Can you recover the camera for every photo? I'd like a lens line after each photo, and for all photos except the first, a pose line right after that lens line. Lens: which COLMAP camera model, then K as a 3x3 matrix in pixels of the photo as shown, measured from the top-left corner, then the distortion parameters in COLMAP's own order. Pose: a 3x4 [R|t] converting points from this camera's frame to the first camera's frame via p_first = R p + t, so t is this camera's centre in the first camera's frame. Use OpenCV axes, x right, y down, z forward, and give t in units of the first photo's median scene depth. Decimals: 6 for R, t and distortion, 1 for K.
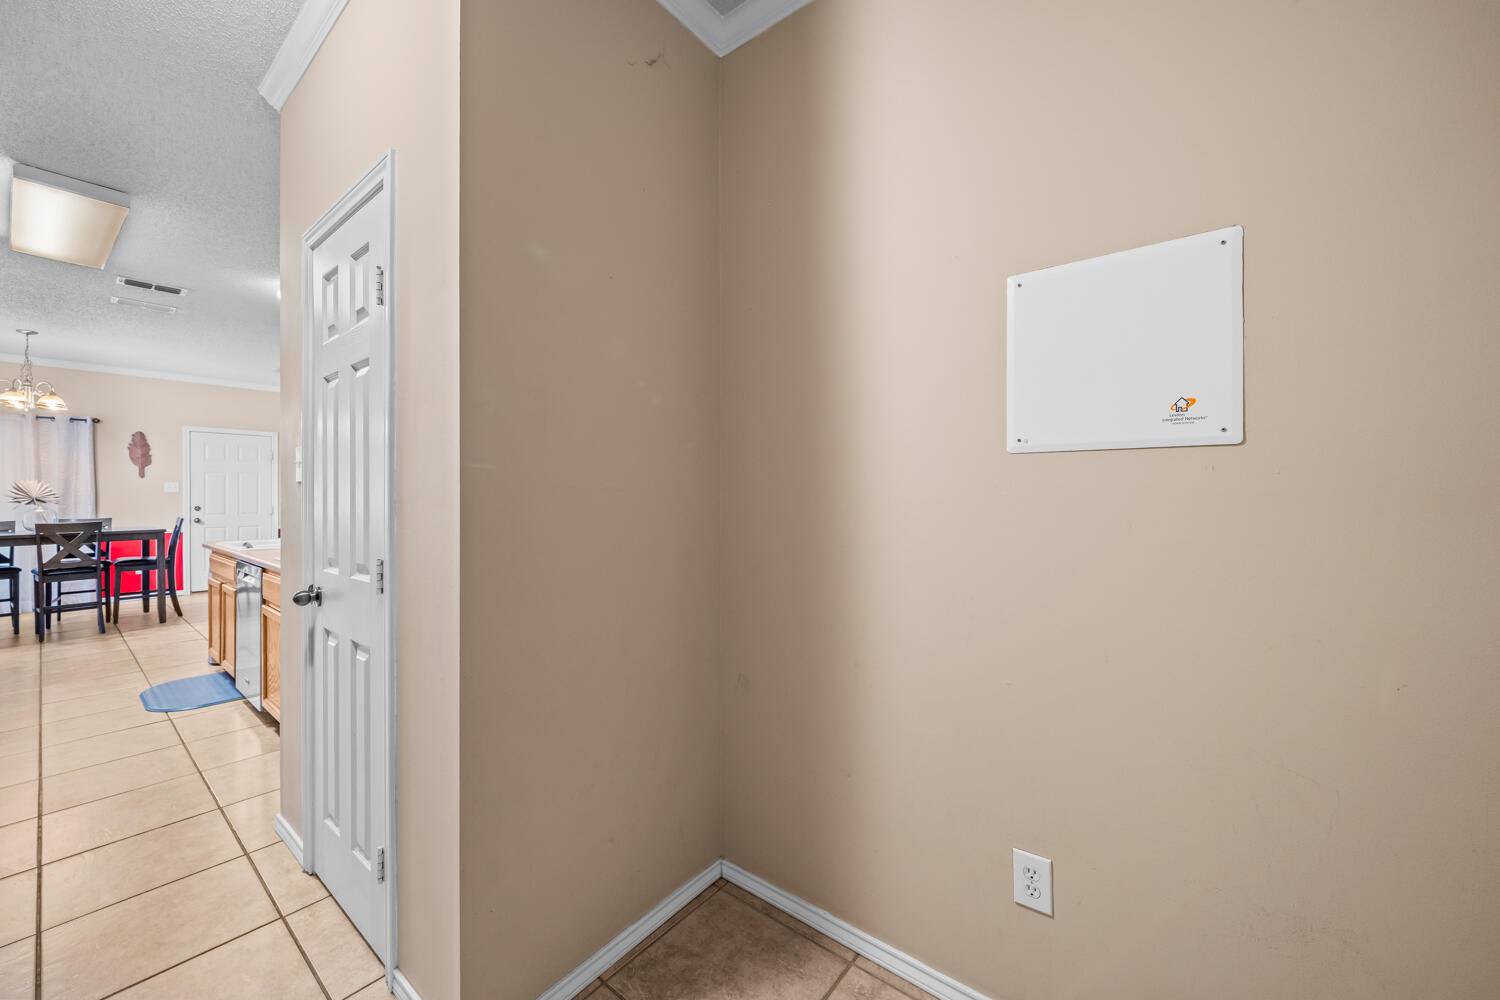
lens RADIAL K [[561.8, 0, 719.6], [0, 561.8, 498.2], [0, 0, 1]] dist [0.000342, 0.000080]
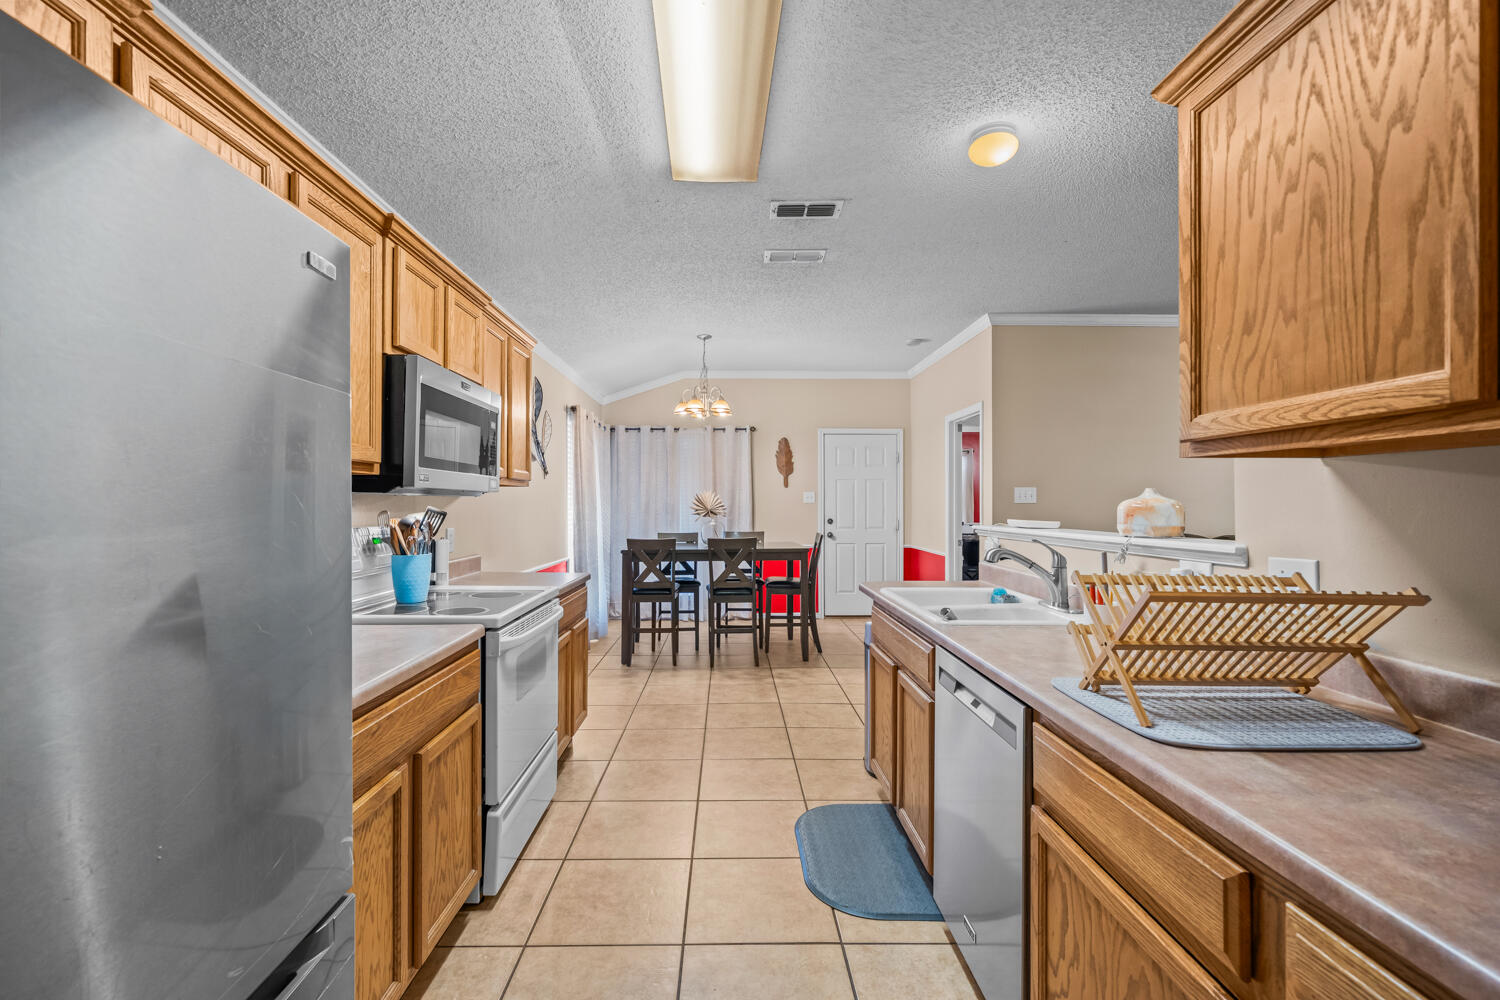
lens RADIAL K [[641.2, 0, 733.0], [0, 641.2, 500.4], [0, 0, 1]] dist [0.000306, 0.000100]
pose [[0.643771, -0.004030, -0.765208, -0.330610], [-0.001770, 0.999976, -0.006755, -0.009240], [0.765216, 0.005702, 0.643748, 0.303286]]
